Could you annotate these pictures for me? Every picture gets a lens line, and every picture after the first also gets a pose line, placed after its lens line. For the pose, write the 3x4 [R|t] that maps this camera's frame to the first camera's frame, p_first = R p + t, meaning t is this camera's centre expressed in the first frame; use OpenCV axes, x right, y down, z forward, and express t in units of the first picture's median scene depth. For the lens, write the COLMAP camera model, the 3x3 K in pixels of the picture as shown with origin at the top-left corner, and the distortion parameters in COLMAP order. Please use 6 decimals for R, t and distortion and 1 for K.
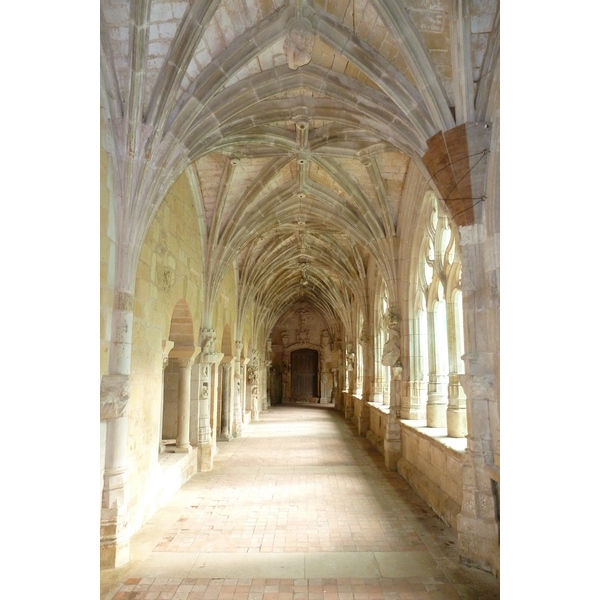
lens RADIAL K [[430.3, 0, 299.8], [0, 430.3, 298.8], [0, 0, 1]] dist [-0.035900, 0.007586]
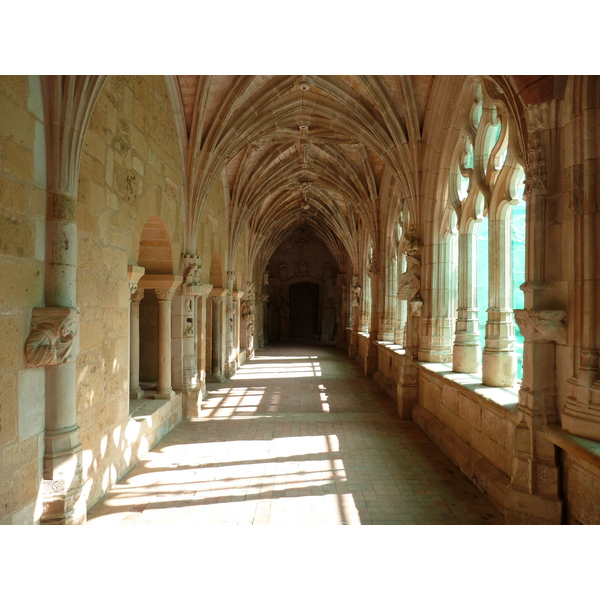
lens RADIAL K [[430.3, 0, 301.2], [0, 430.3, 297.1], [0, 0, 1]] dist [-0.035900, 0.007586]
pose [[0.999946, 0.006209, 0.008364, -0.006874], [-0.007331, 0.989907, 0.141530, 0.033605], [-0.007400, -0.141583, 0.989899, 0.169460]]
